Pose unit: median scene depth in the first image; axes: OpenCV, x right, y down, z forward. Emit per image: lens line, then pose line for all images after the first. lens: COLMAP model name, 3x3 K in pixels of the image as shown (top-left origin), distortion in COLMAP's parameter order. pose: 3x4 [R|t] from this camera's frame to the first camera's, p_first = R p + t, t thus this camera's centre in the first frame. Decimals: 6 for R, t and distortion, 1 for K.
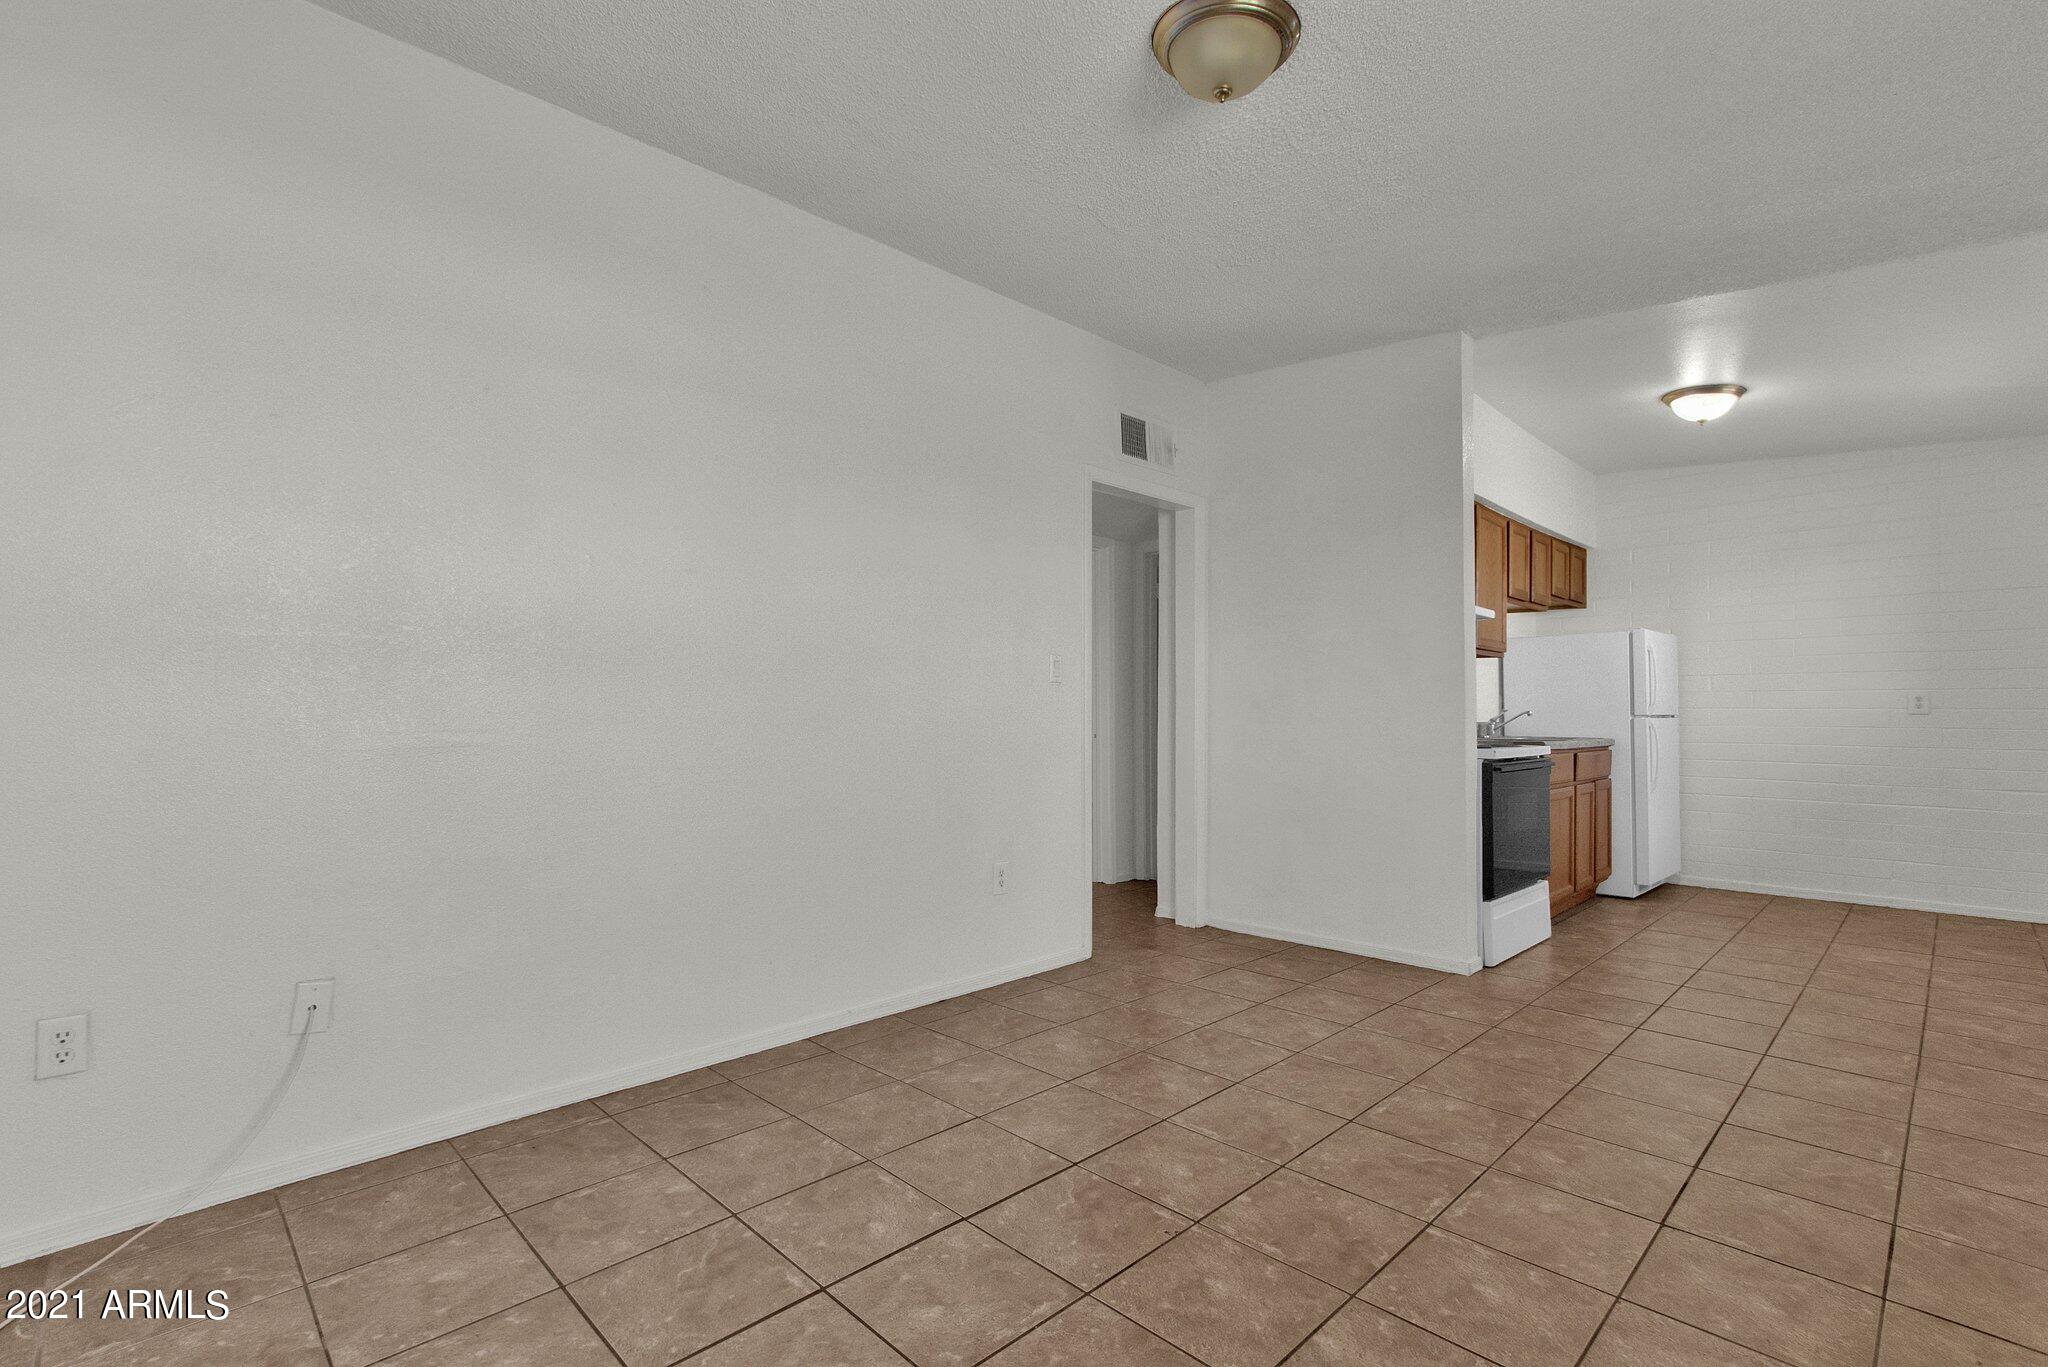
lens RADIAL K [[956.8, 0, 1017.0], [0, 956.8, 698.7], [0, 0, 1]] dist [-0.005659, 0.001593]
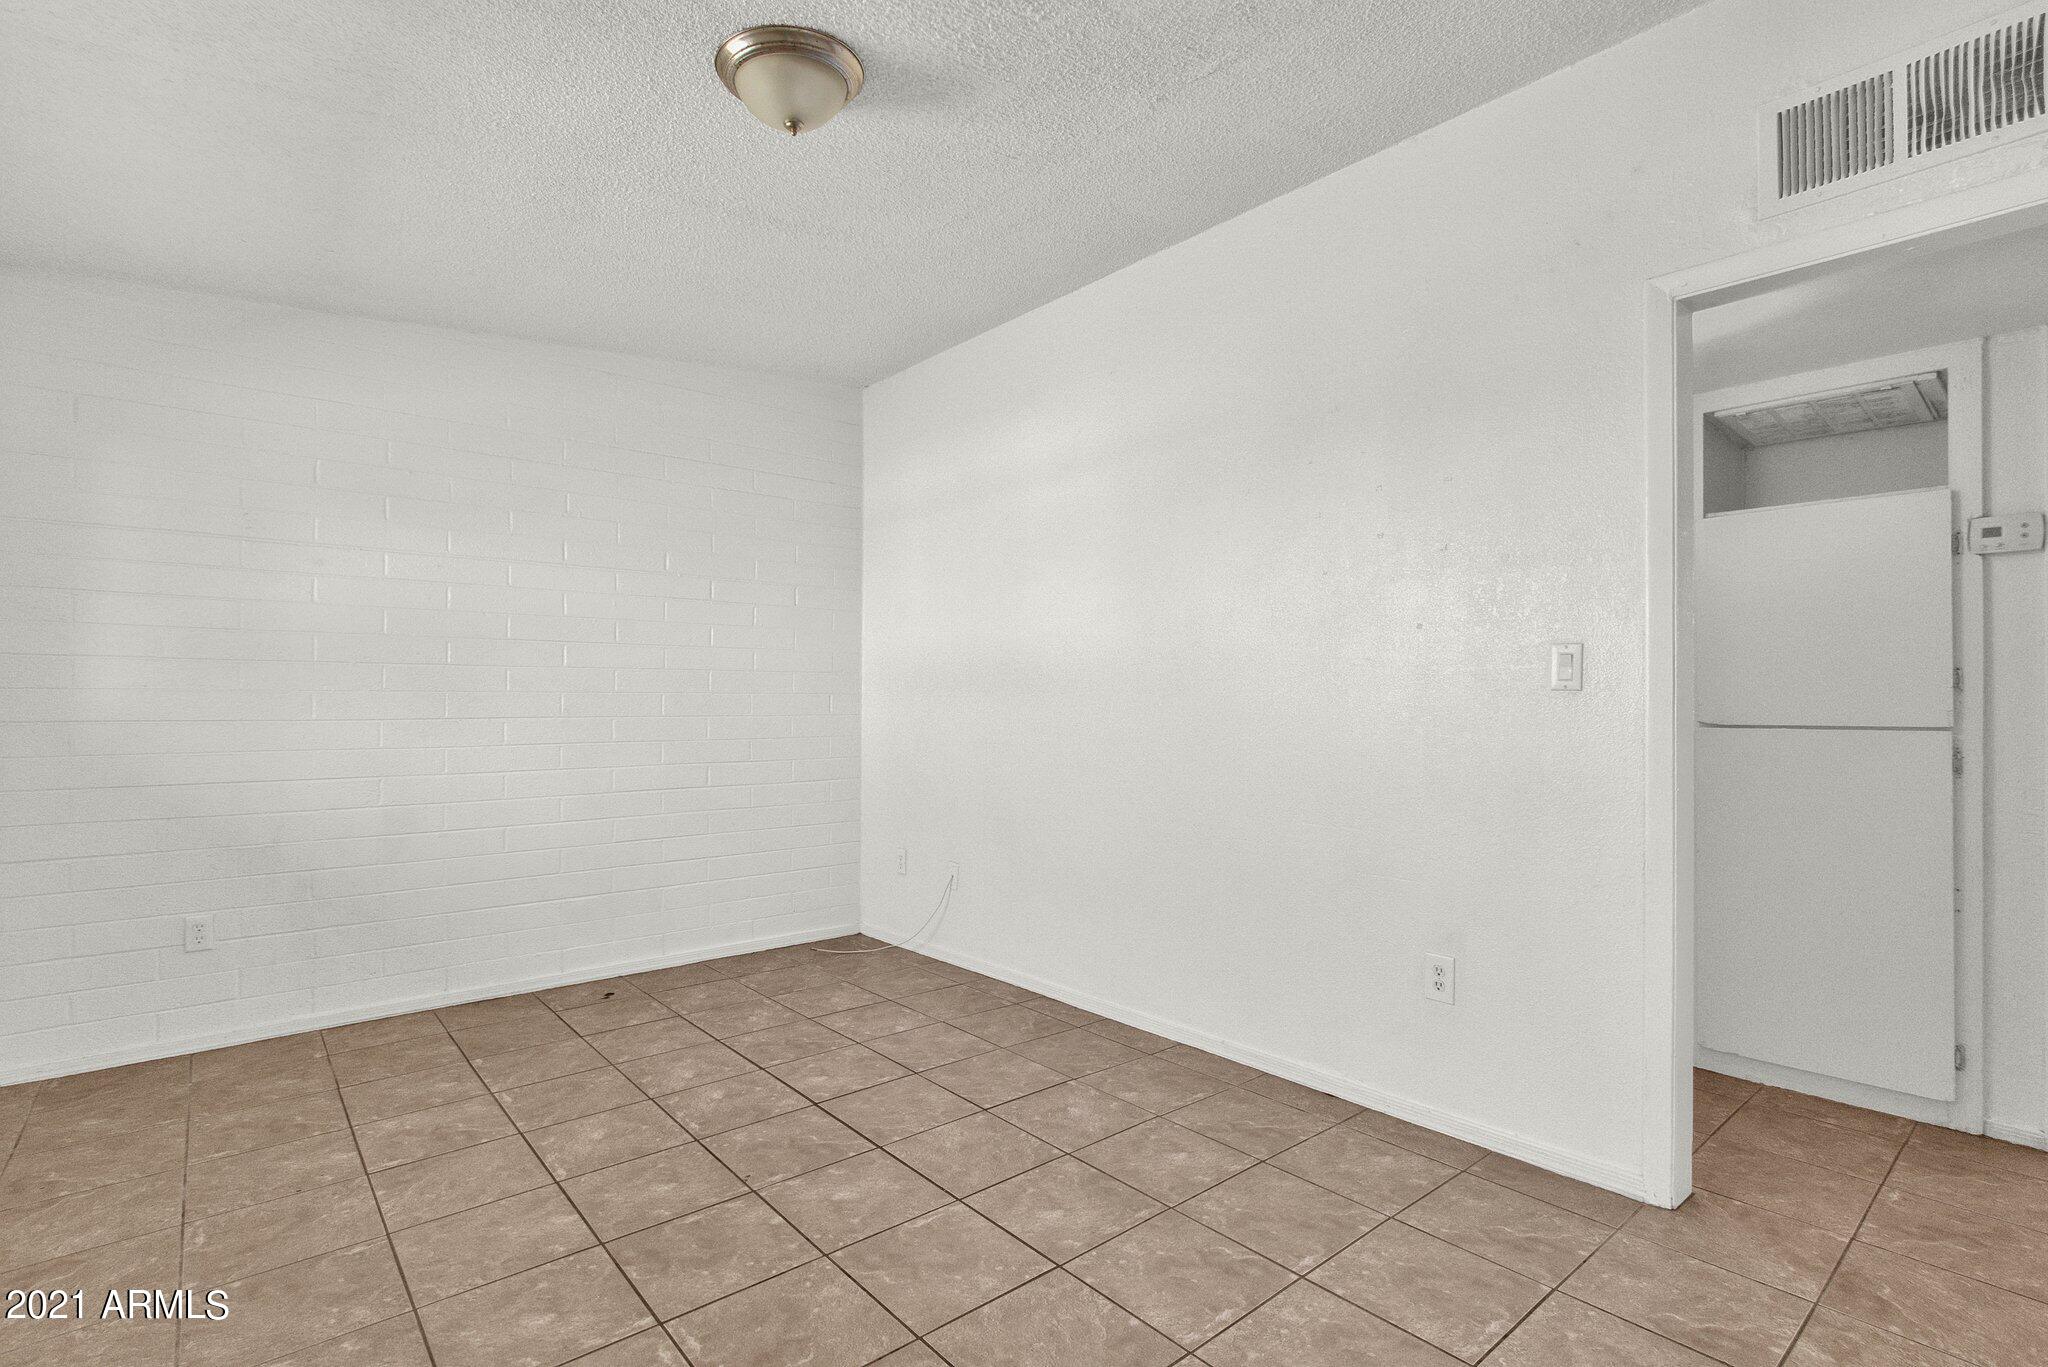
lens RADIAL K [[956.8, 0, 1022.7], [0, 956.8, 696.6], [0, 0, 1]] dist [-0.005659, 0.001593]
pose [[-0.079895, -0.008203, -0.996770, 0.813126], [0.014961, 0.999844, -0.009428, -0.016448], [0.996691, -0.015666, -0.079760, 0.885341]]
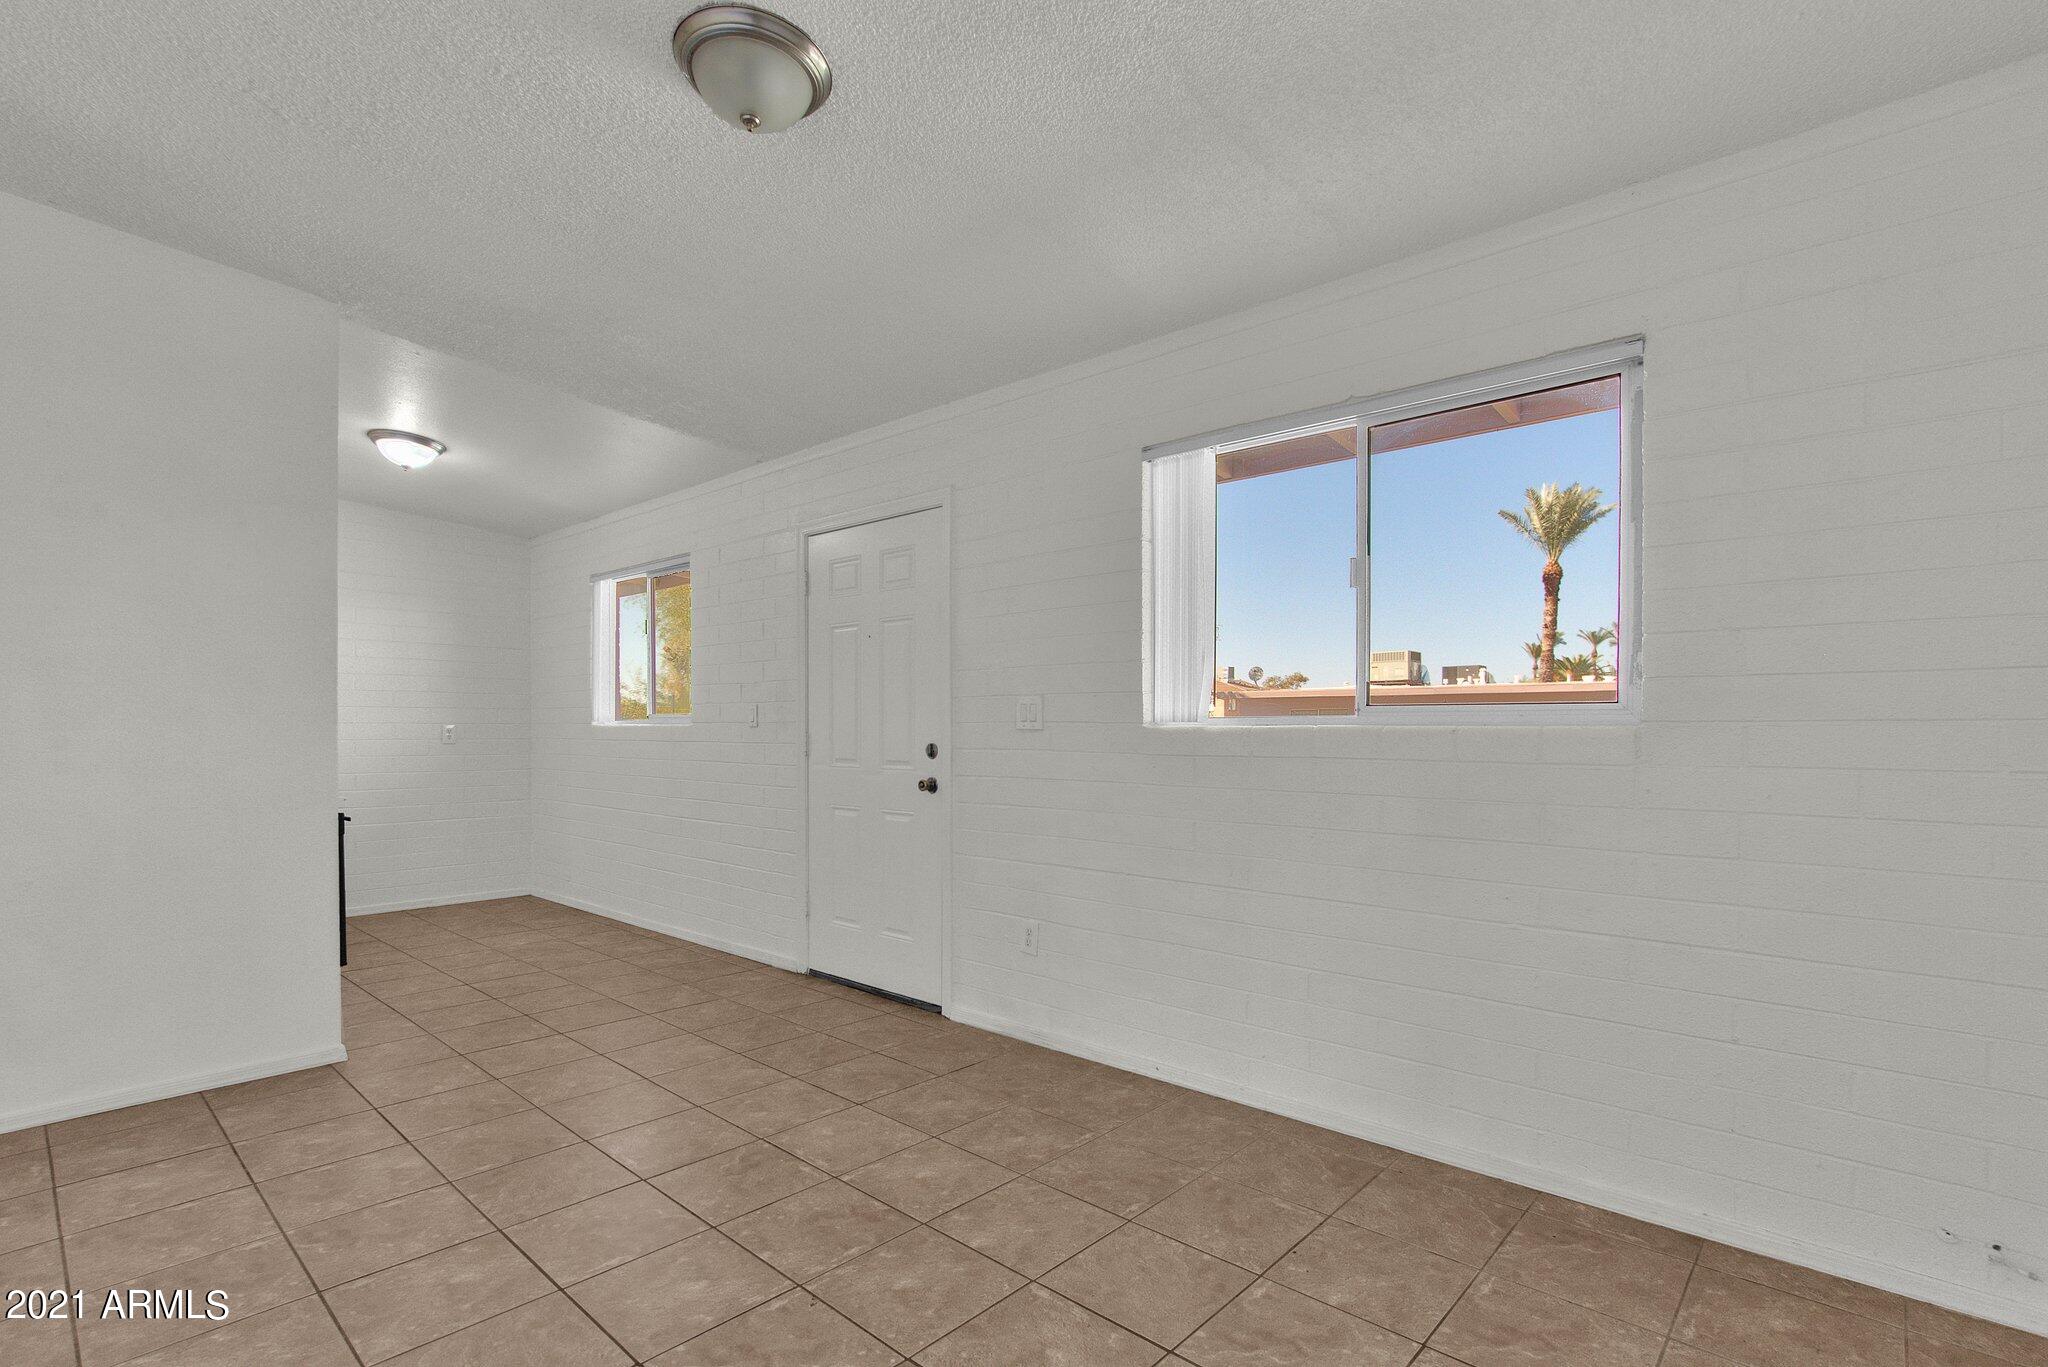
lens RADIAL K [[956.8, 0, 1042.2], [0, 956.8, 746.1], [0, 0, 1]] dist [-0.005659, 0.001593]
pose [[-0.061223, -0.023009, 0.997859, -0.512806], [-0.014890, 0.999644, 0.022137, -0.030100], [-0.998013, -0.013503, -0.061544, 0.506975]]
